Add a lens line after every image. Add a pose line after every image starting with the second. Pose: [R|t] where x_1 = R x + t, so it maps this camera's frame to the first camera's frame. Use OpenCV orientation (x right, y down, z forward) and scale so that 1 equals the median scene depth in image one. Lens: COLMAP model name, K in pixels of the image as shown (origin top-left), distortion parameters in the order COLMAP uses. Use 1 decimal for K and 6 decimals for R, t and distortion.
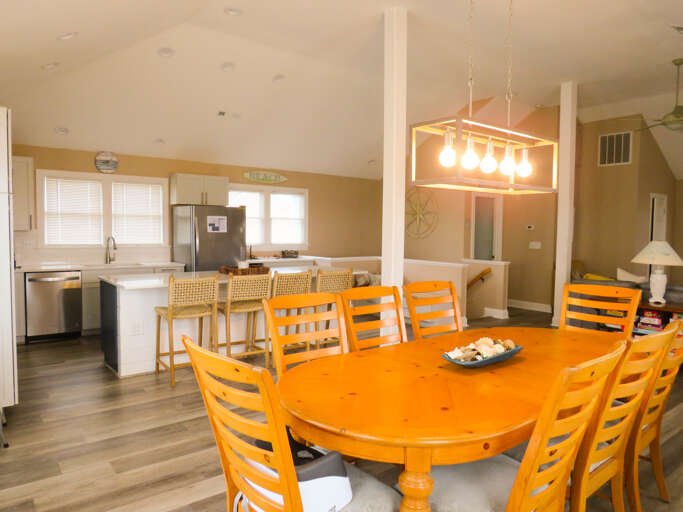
lens RADIAL K [[479.1, 0, 341.5], [0, 479.1, 256.0], [0, 0, 1]] dist [-0.047325, 0.027353]
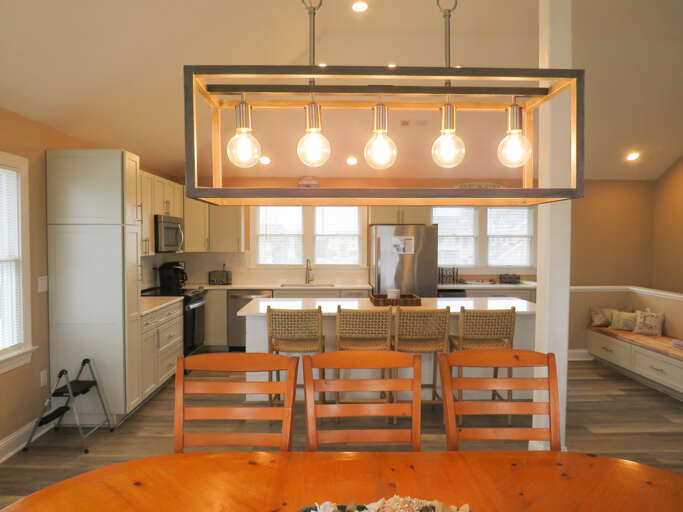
lens RADIAL K [[479.1, 0, 341.5], [0, 479.1, 256.0], [0, 0, 1]] dist [-0.047325, 0.027353]
pose [[0.799655, 0.000663, -0.600459, 0.183711], [-0.024857, 0.999179, -0.032001, -0.011955], [0.599945, 0.040516, 0.799015, 0.209195]]
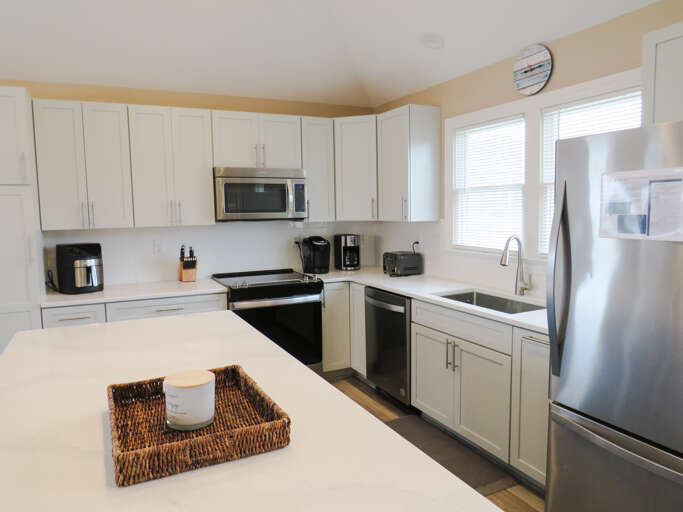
lens RADIAL K [[479.1, 0, 341.5], [0, 479.1, 256.0], [0, 0, 1]] dist [-0.047325, 0.027353]
pose [[-0.196794, 0.078814, -0.977272, -0.011288], [-0.053688, 0.994402, 0.091007, -0.052958], [0.978974, 0.070377, -0.191461, 0.899028]]
